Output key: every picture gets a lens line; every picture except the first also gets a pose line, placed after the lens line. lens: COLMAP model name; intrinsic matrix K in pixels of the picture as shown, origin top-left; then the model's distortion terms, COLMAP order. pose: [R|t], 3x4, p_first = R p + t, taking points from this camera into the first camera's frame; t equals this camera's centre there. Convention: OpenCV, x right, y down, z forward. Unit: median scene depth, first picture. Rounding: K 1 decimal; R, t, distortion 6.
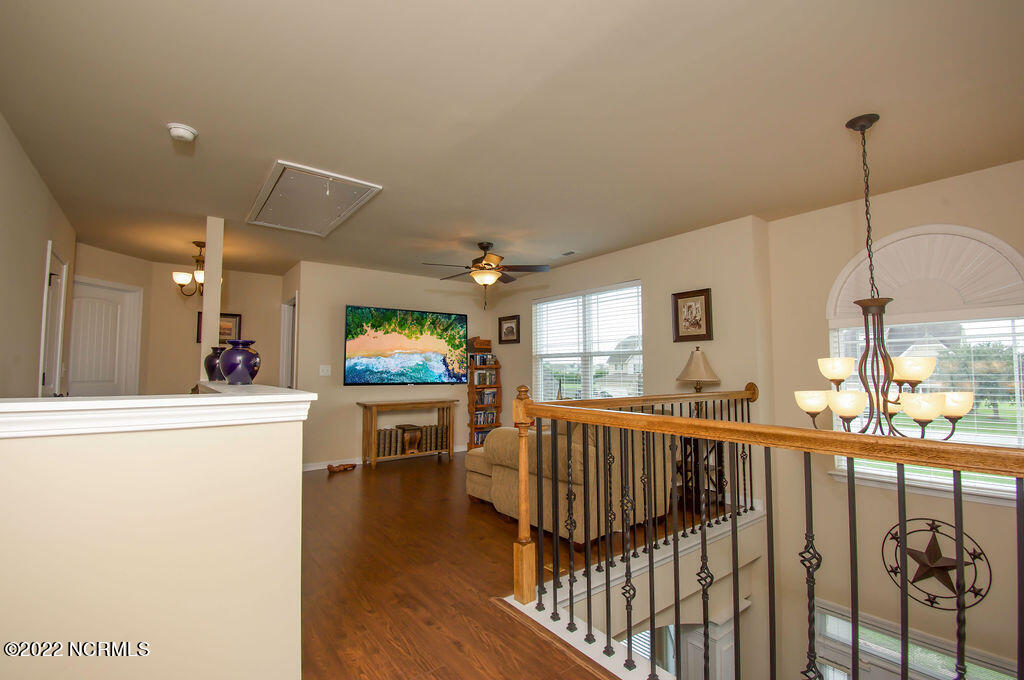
lens RADIAL K [[475.2, 0, 512.0], [0, 475.2, 340.0], [0, 0, 1]] dist [-0.002886, -0.000951]
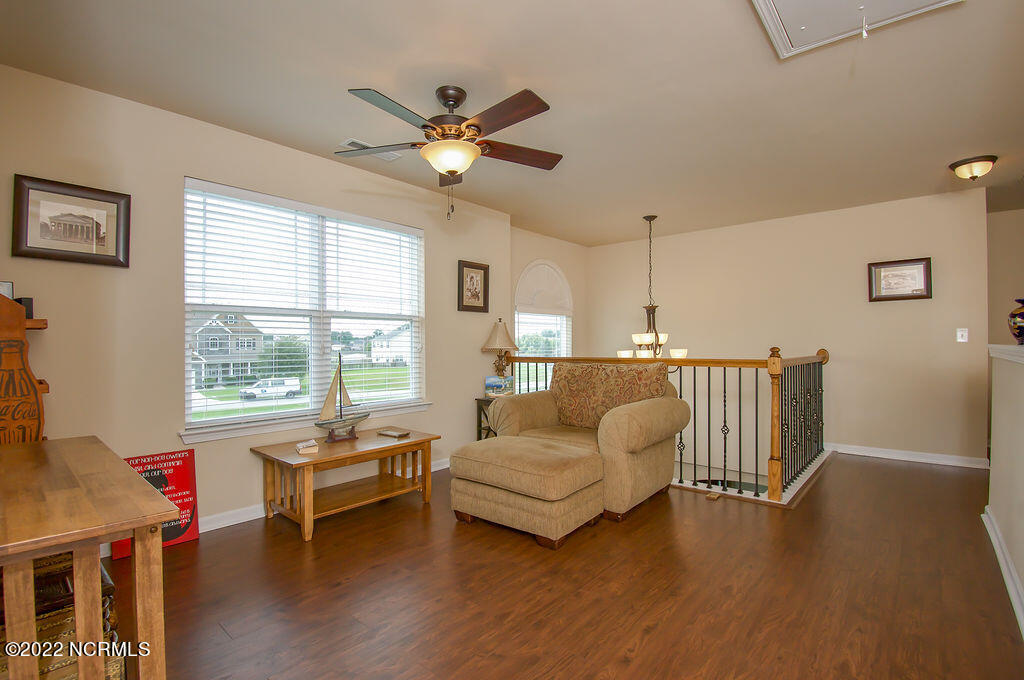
lens RADIAL K [[475.2, 0, 512.0], [0, 475.2, 340.0], [0, 0, 1]] dist [-0.002886, -0.000951]
pose [[-0.211729, 0.010045, 0.977277, -0.658387], [-0.060203, 0.997914, -0.023300, 0.084513], [-0.975472, -0.063768, -0.210683, 1.151446]]
